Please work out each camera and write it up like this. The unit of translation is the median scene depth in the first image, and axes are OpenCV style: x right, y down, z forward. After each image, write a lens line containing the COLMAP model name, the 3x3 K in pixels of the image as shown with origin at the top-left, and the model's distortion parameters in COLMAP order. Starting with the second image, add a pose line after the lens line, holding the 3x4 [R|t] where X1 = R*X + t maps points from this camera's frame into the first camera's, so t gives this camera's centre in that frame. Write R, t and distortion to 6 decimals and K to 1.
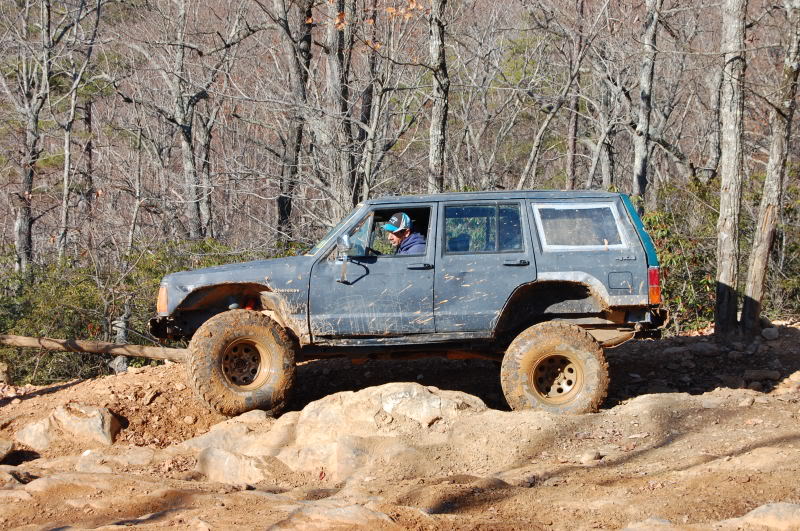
lens RADIAL K [[1853.9, 0, 400.0], [0, 1853.9, 265.5], [0, 0, 1]] dist [0.003268, -0.378540]
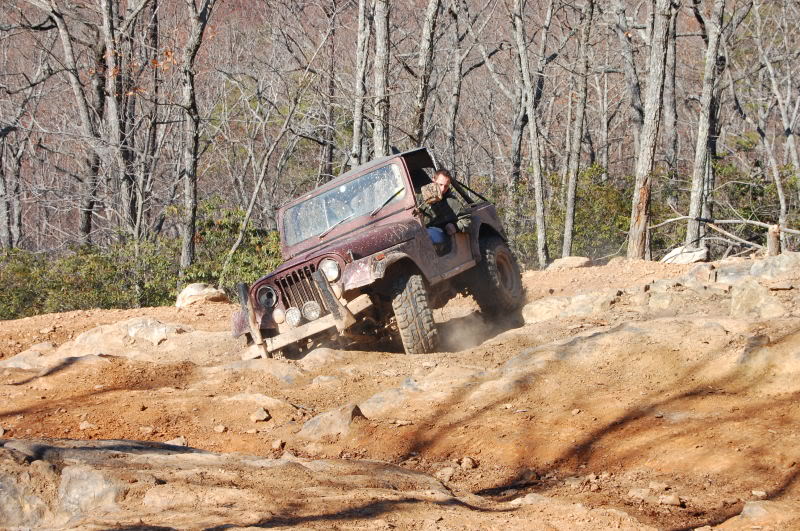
lens RADIAL K [[1853.9, 0, 400.0], [0, 1853.9, 265.5], [0, 0, 1]] dist [0.003268, -0.378540]
pose [[0.995074, -0.018977, 0.097302, 0.038772], [0.020416, 0.999696, -0.013810, 0.027032], [-0.097010, 0.015728, 0.995159, -0.321712]]
